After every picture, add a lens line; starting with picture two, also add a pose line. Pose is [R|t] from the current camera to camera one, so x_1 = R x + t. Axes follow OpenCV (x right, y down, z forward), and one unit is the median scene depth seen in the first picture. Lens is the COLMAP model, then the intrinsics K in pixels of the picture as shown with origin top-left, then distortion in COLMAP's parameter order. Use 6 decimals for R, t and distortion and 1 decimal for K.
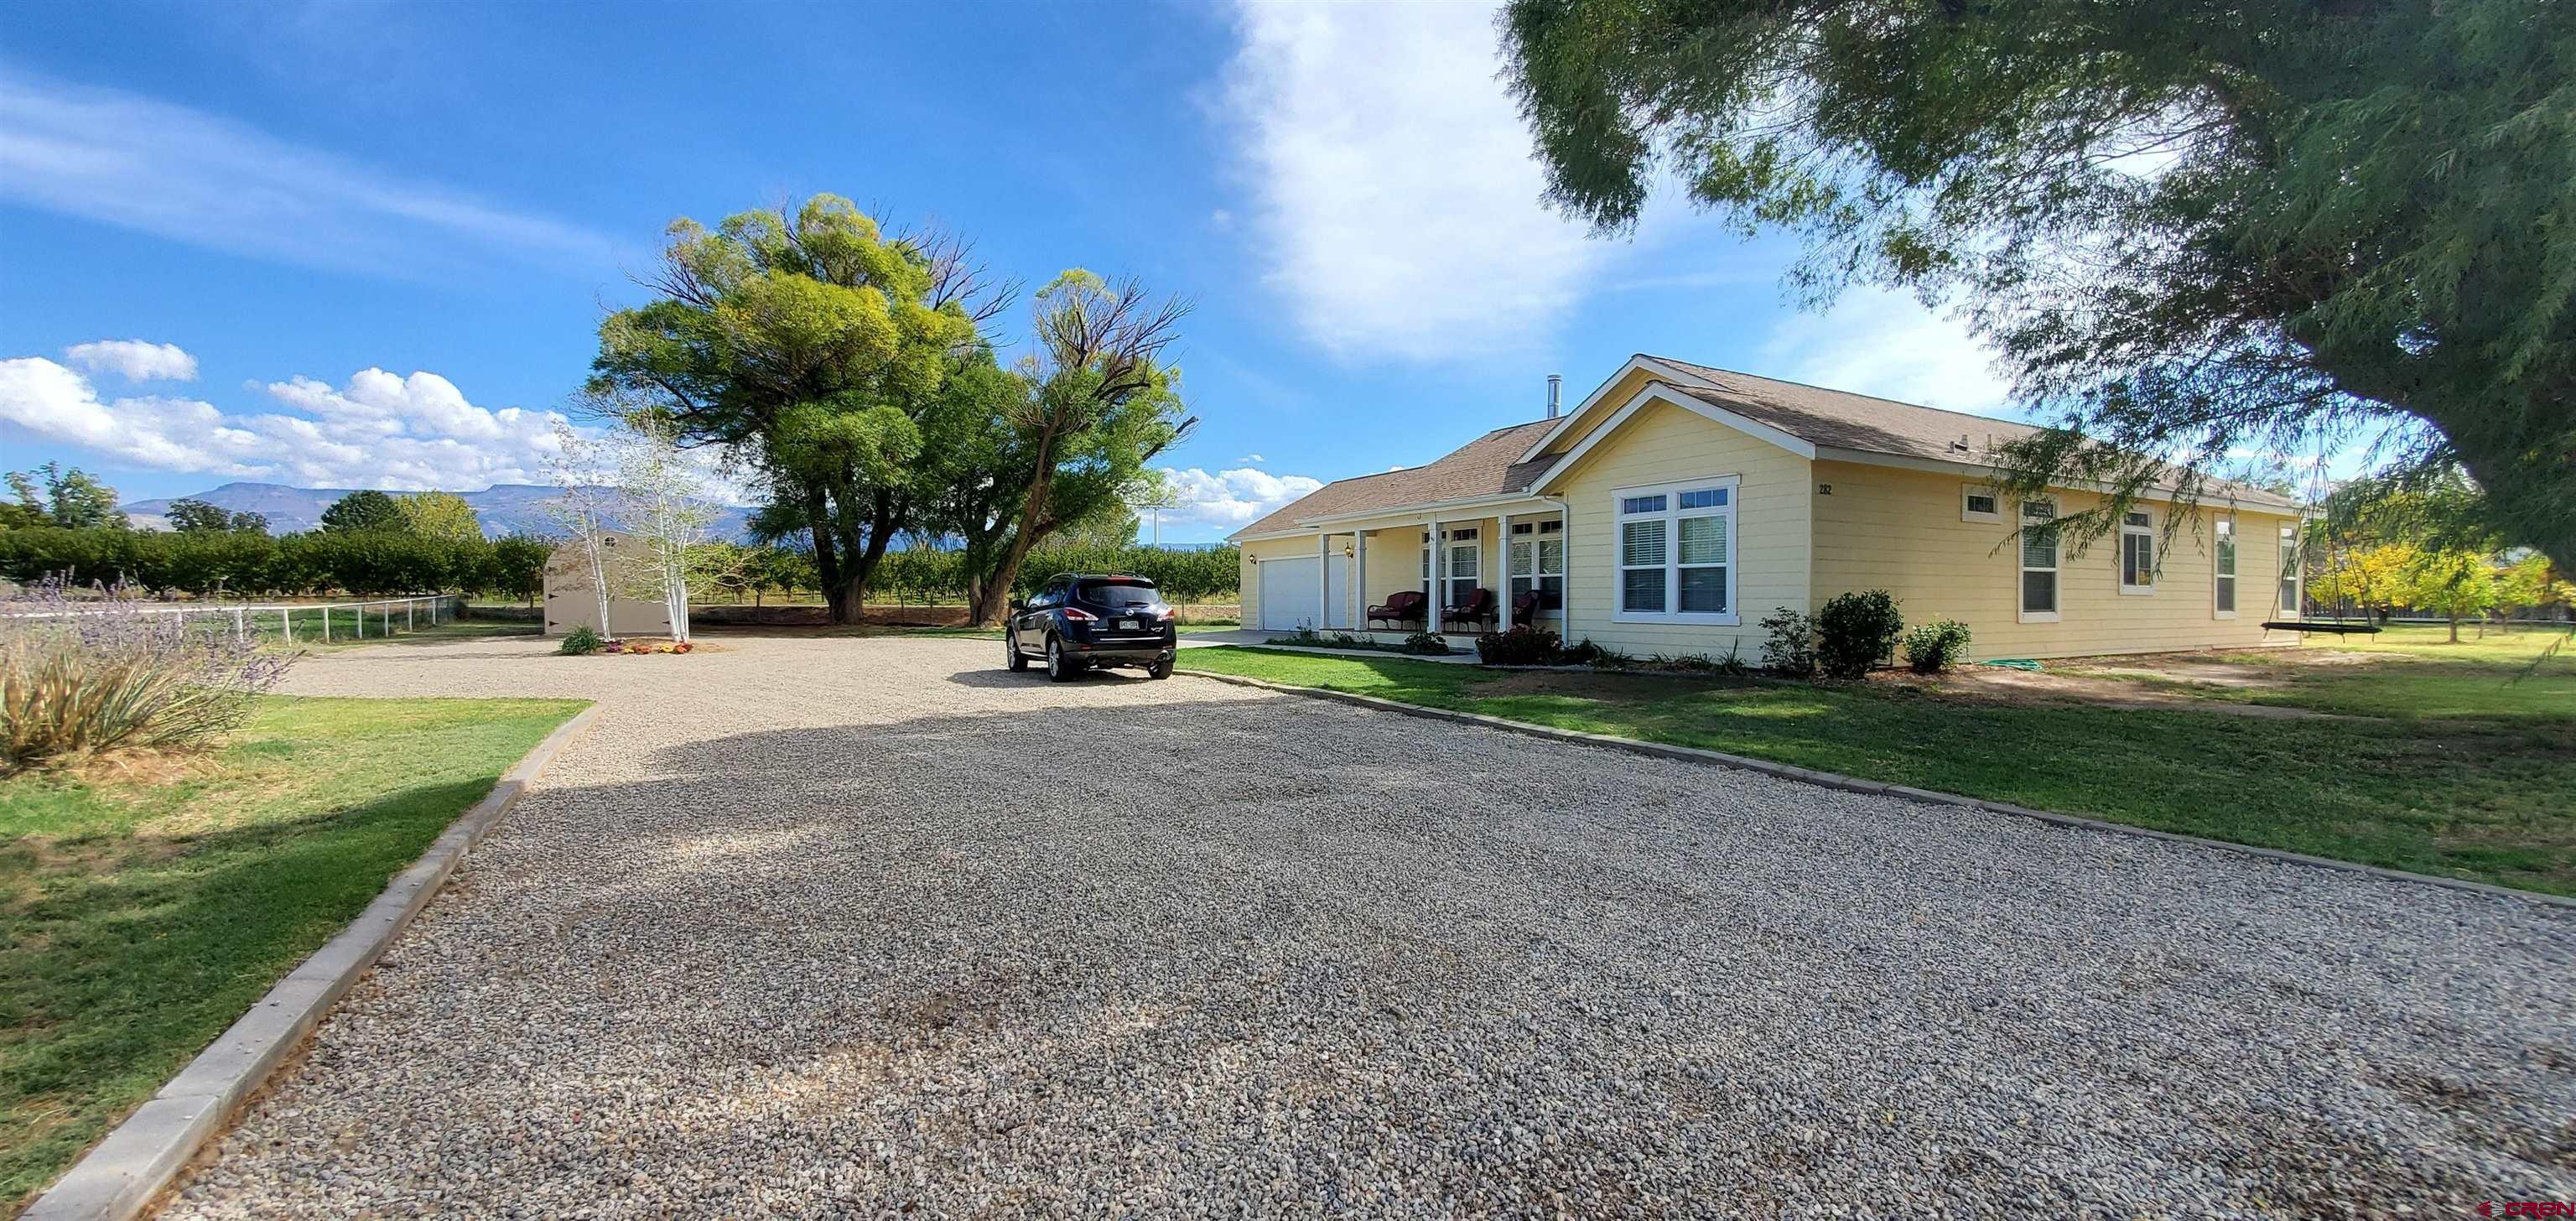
lens RADIAL K [[1028.4, 0, 1297.8], [0, 1028.4, 609.1], [0, 0, 1]] dist [0.003633, -0.001898]
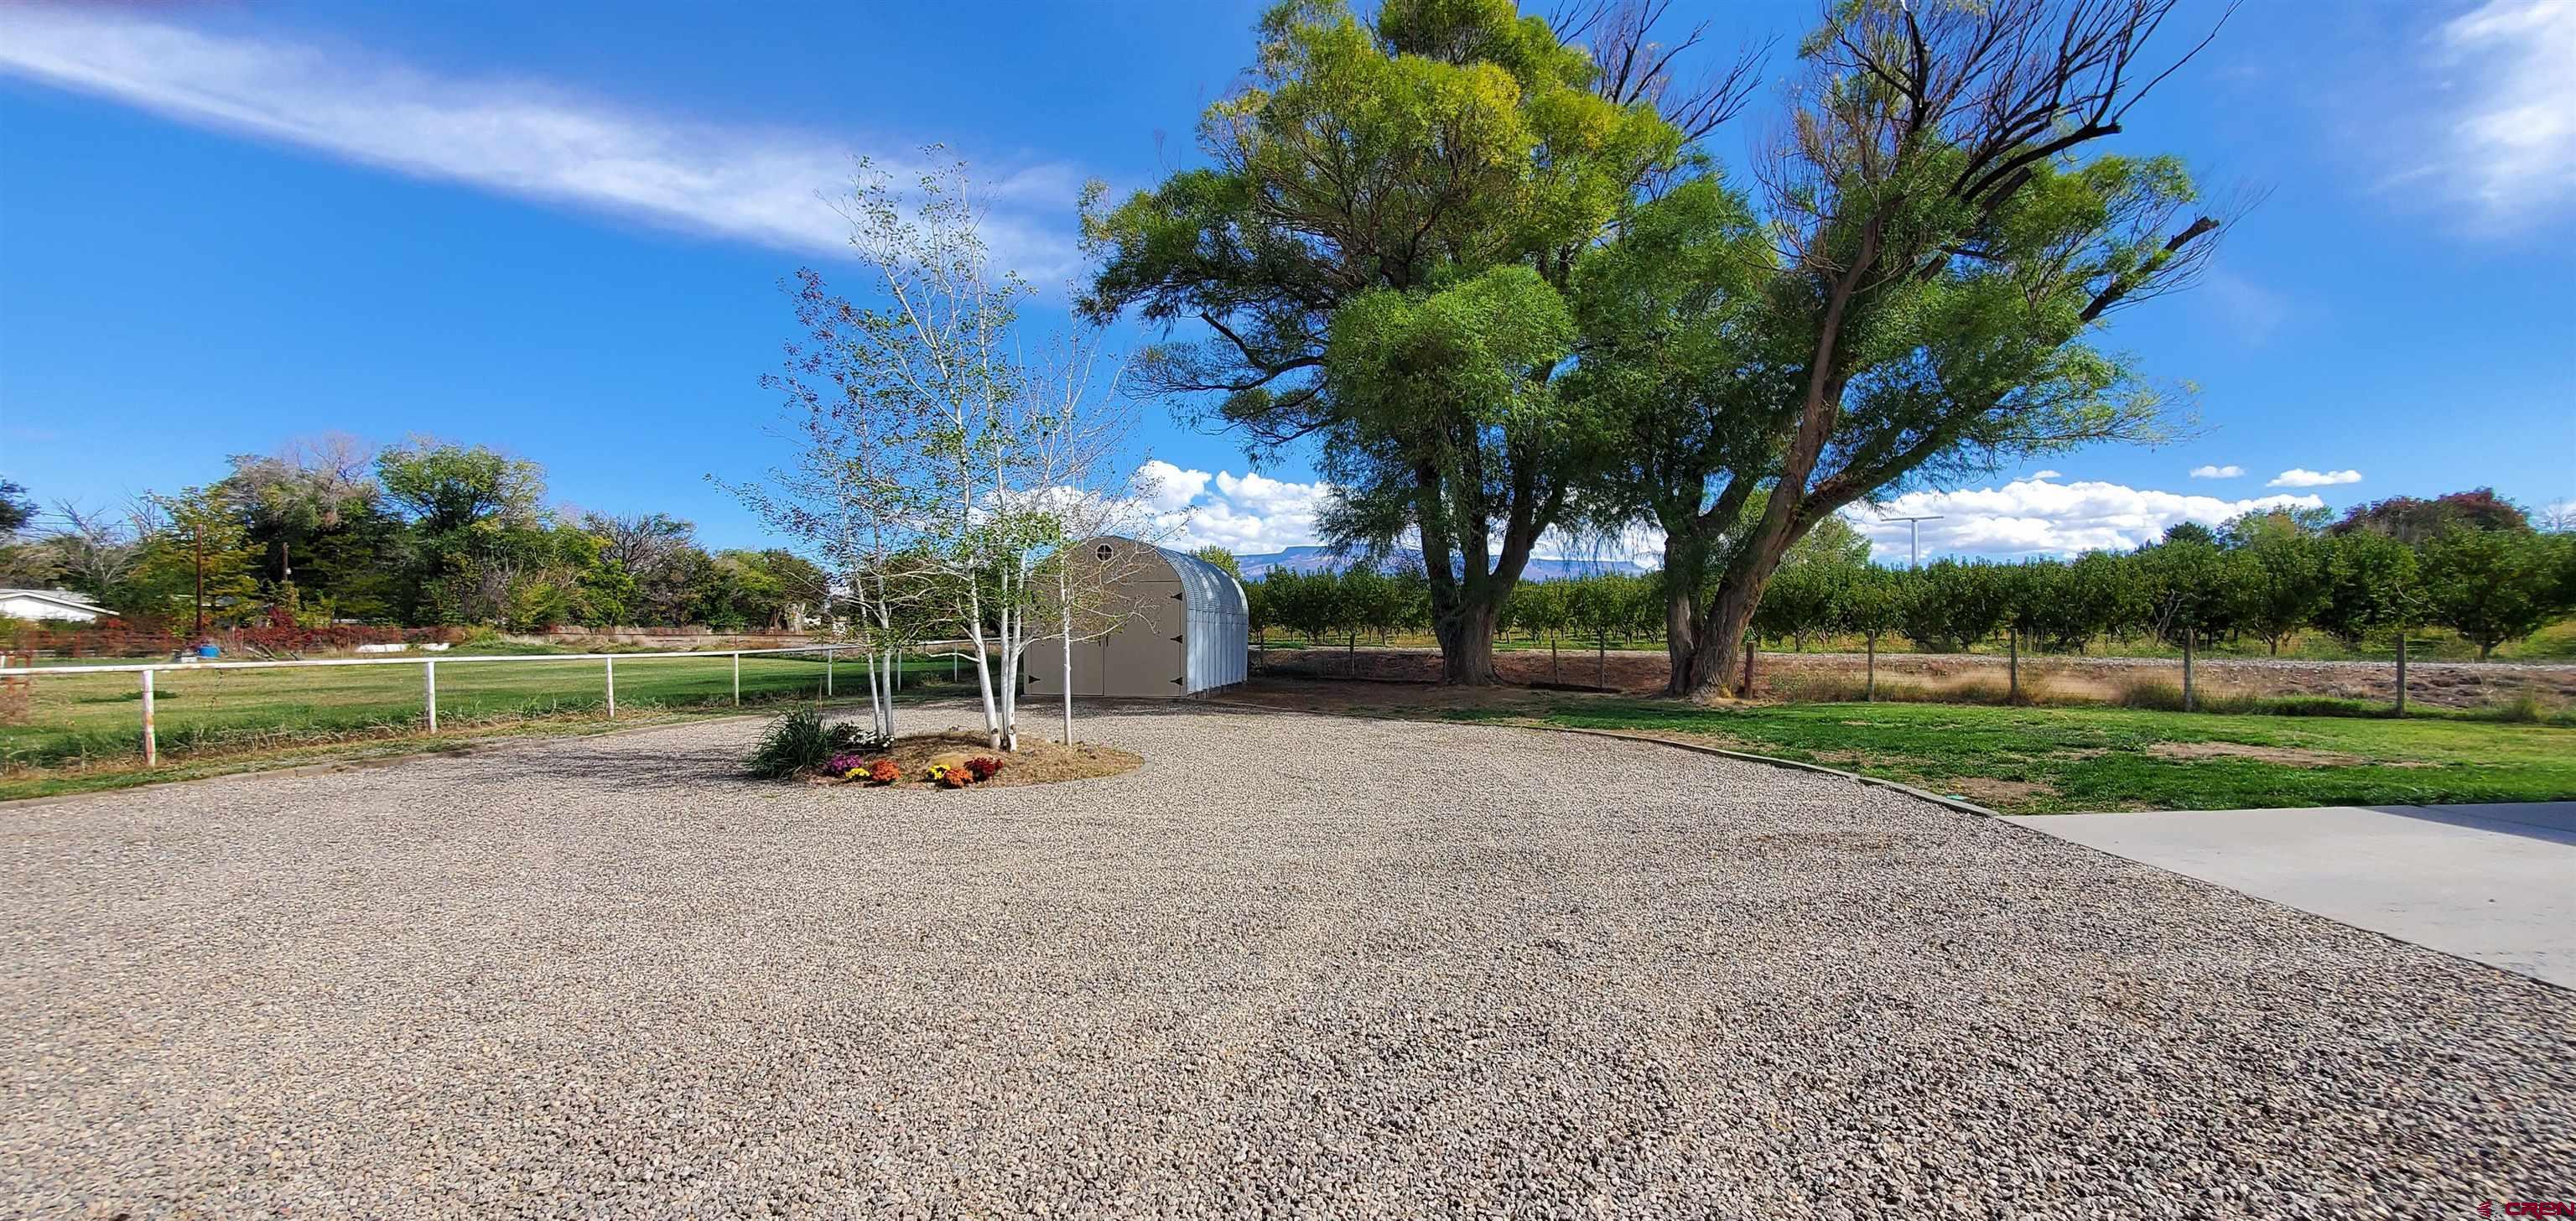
lens RADIAL K [[1028.4, 0, 1297.8], [0, 1028.4, 609.1], [0, 0, 1]] dist [0.003633, -0.001898]
pose [[0.797033, -0.012179, -0.603813, -0.149549], [-0.011643, 0.999301, -0.035525, -0.006421], [0.603824, 0.035345, 0.796334, 0.454740]]
